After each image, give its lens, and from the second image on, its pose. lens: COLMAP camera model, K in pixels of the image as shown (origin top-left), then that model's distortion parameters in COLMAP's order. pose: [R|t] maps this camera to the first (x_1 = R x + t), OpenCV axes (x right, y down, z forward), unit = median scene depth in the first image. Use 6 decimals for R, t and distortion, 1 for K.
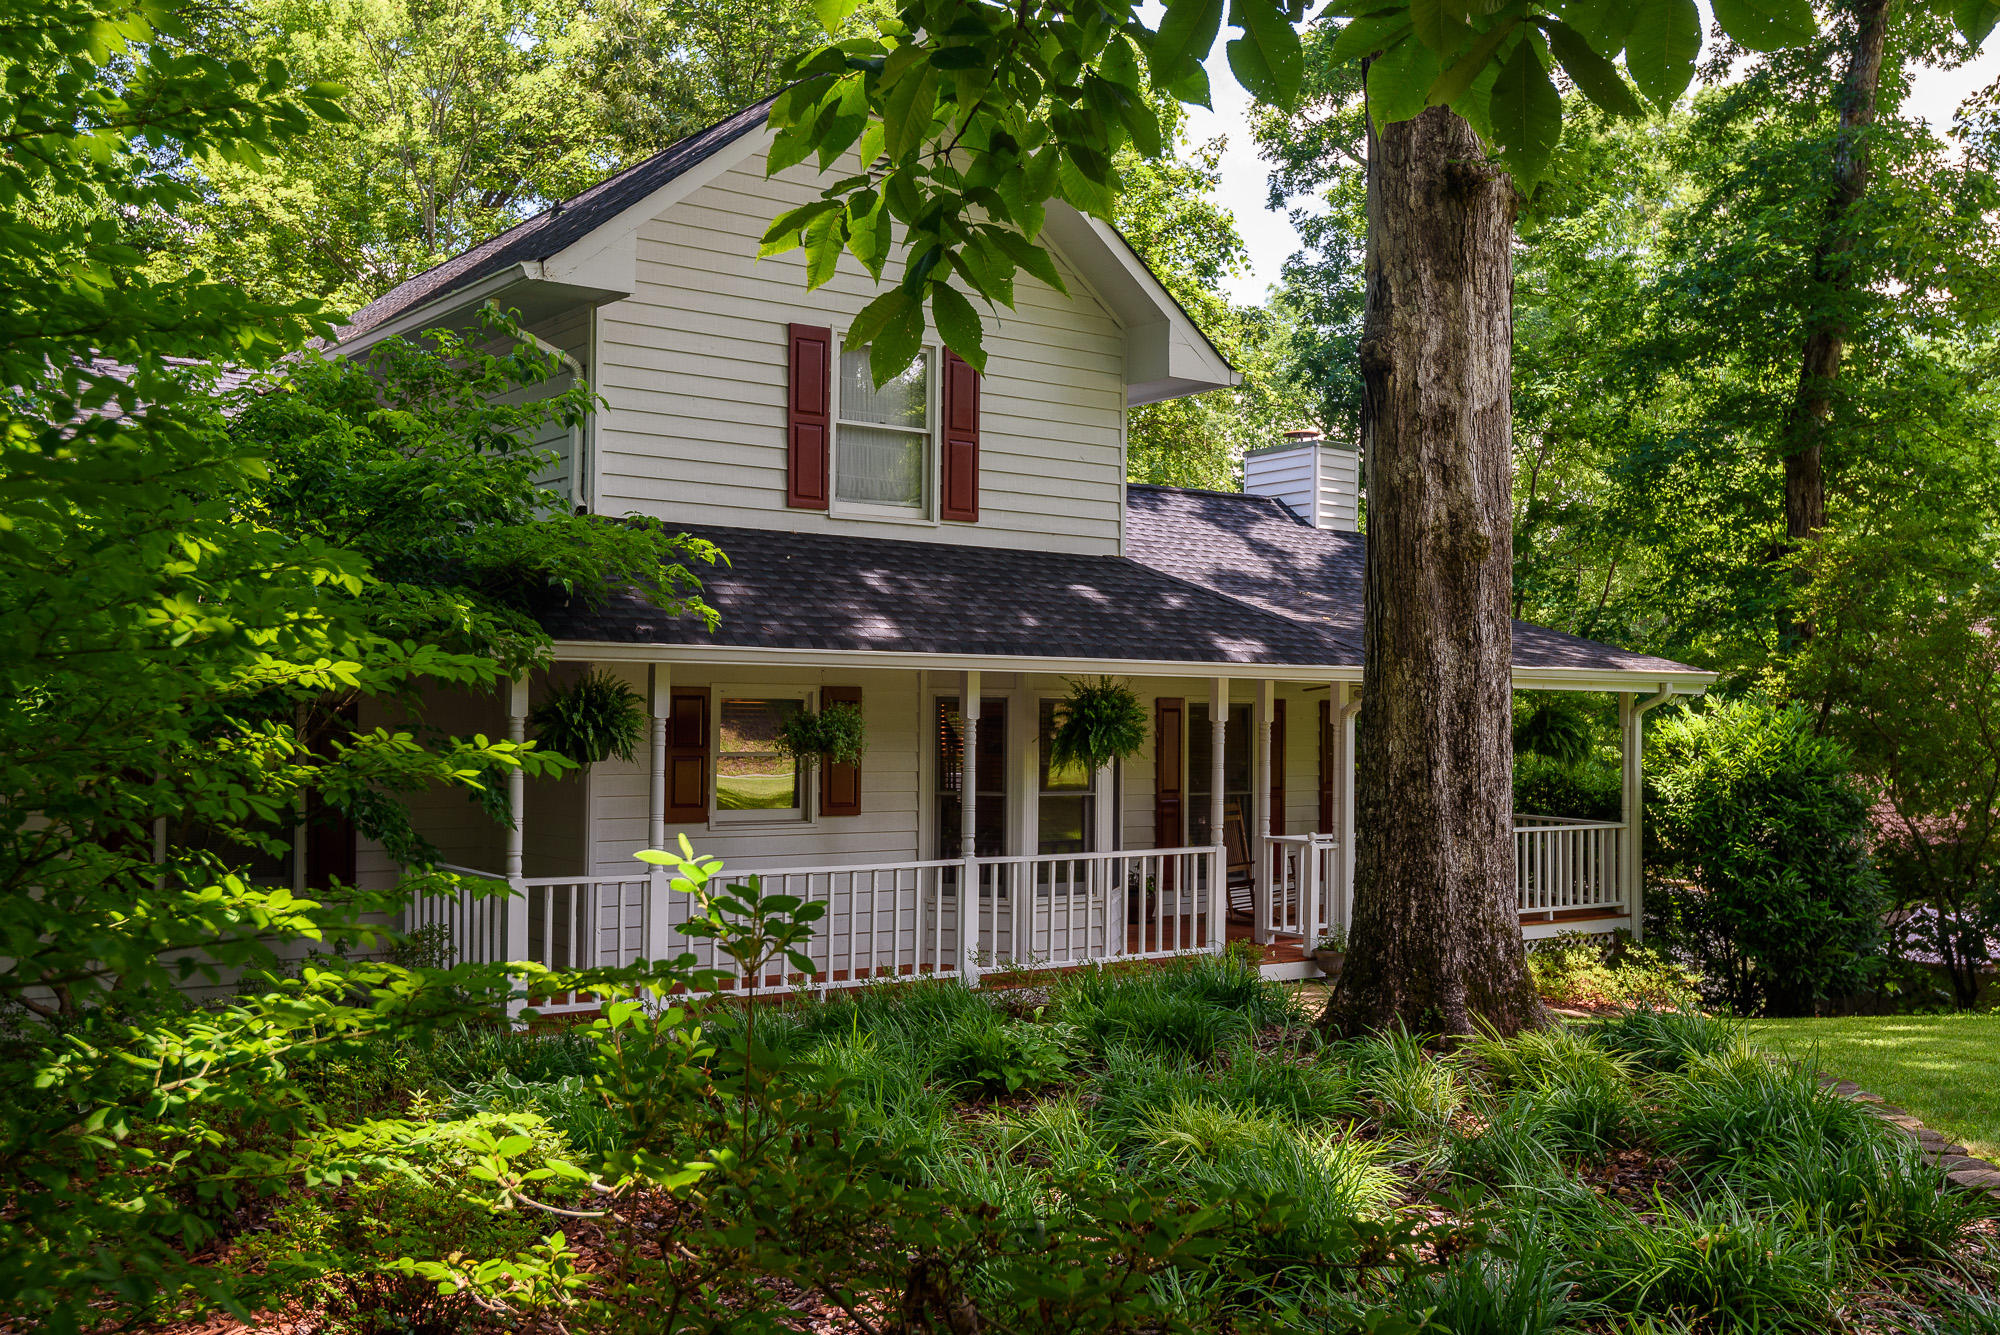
lens RADIAL K [[1926.8, 0, 1001.8], [0, 1926.8, 655.3], [0, 0, 1]] dist [0.072770, 0.000000]
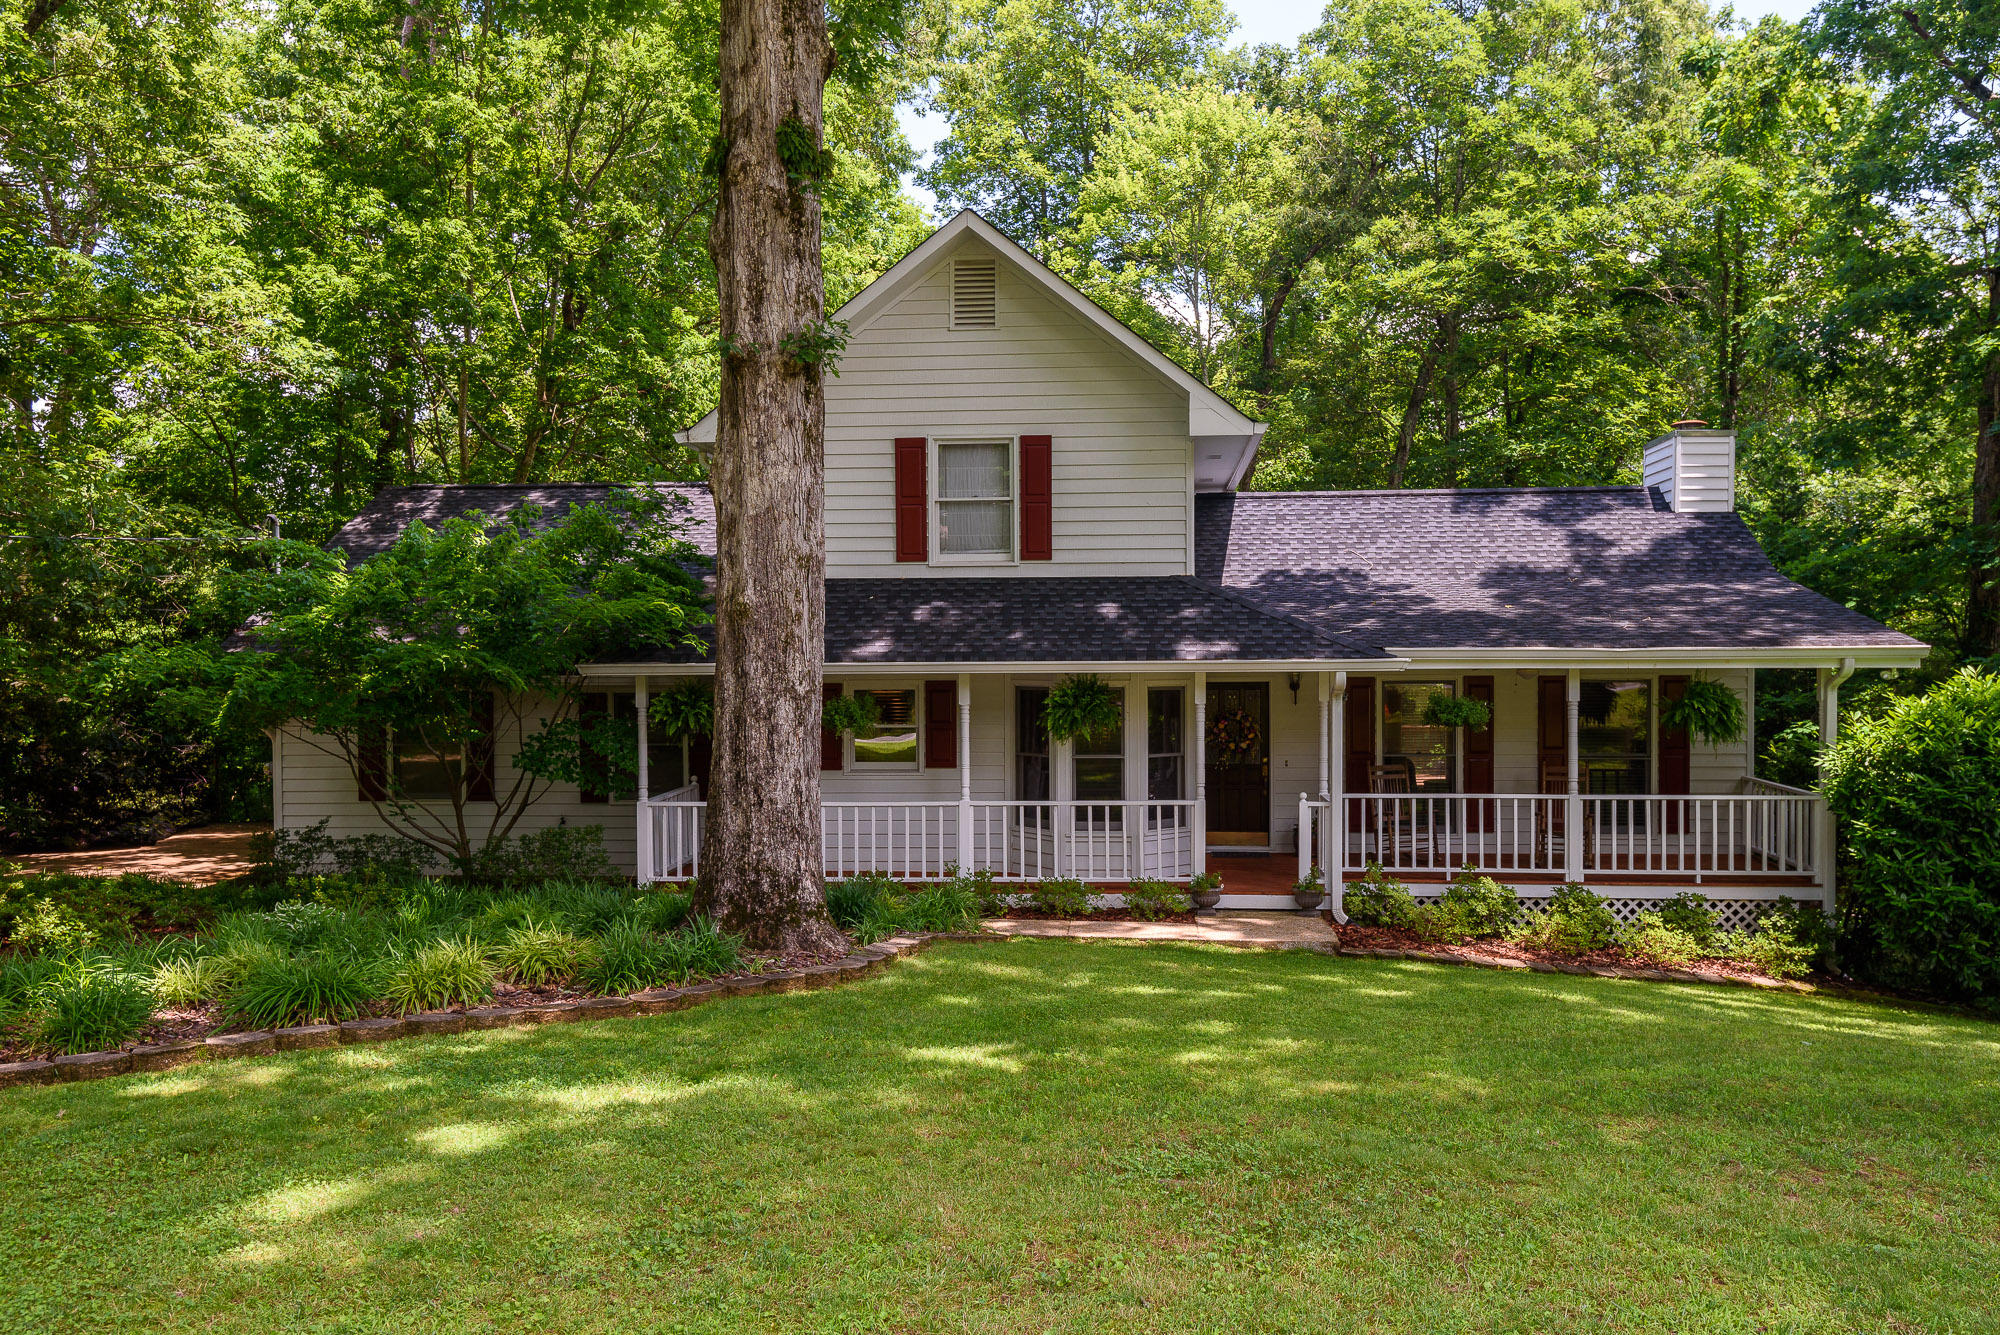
lens RADIAL K [[1501.0, 0, 1000.5], [0, 1501.0, 681.7], [0, 0, 1]] dist [0.015576, 0.001771]
pose [[0.748902, -0.001550, -0.662679, 0.691560], [0.033886, 0.998779, 0.035959, -0.021775], [0.661814, -0.049385, 0.748039, 0.165802]]
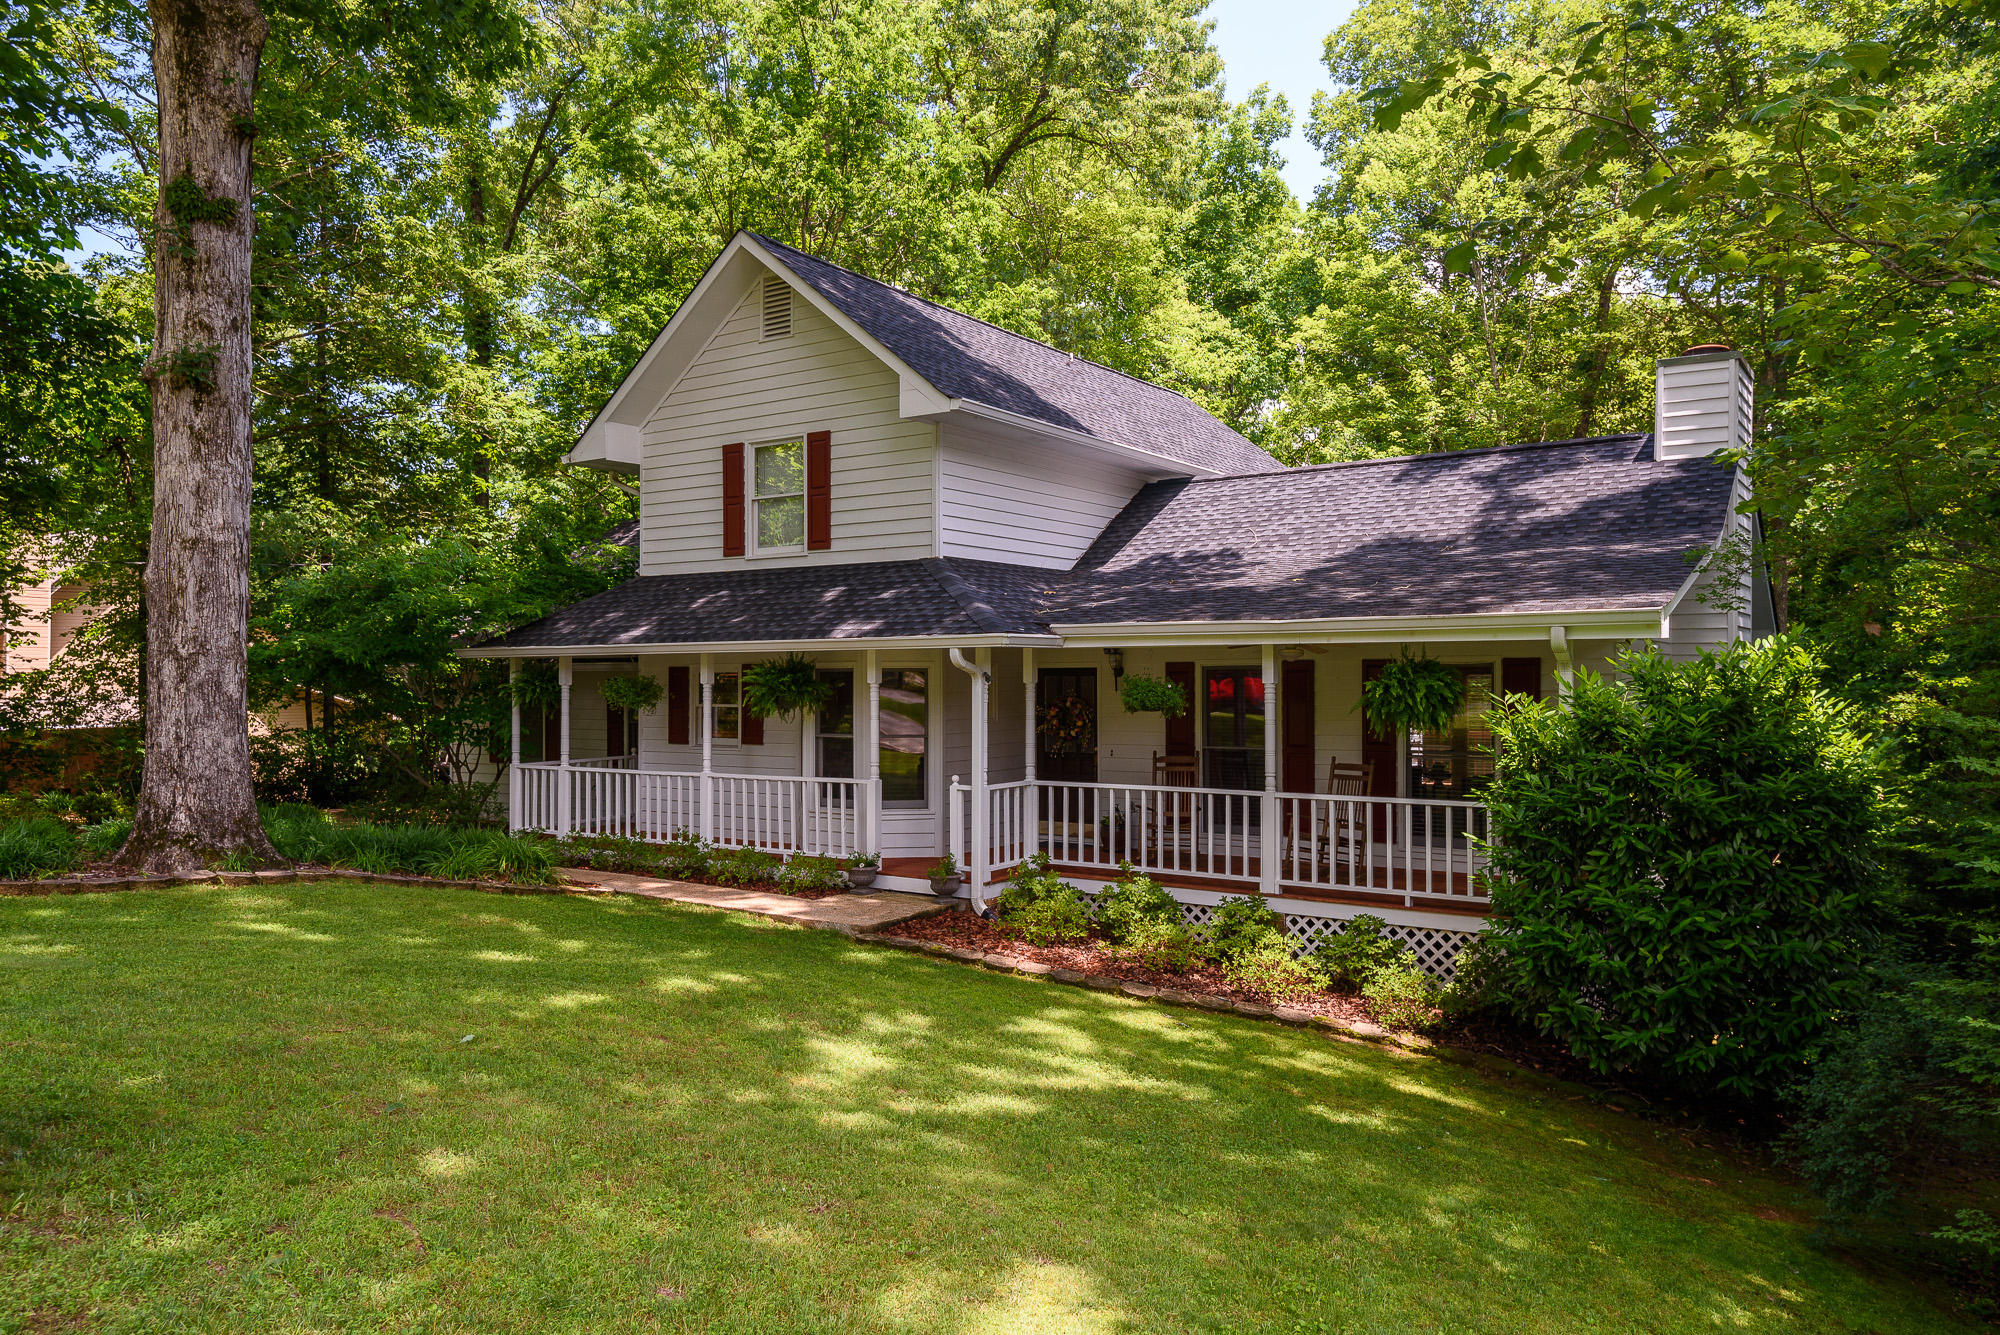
lens RADIAL K [[1354.9, 0, 1001.4], [0, 1354.9, 655.0], [0, 0, 1]] dist [0.029815, -0.006267]
pose [[0.334313, -0.027672, -0.942056, 1.017952], [0.036428, 0.999201, -0.016423, 0.034032], [0.941758, -0.028827, 0.335054, 0.793368]]
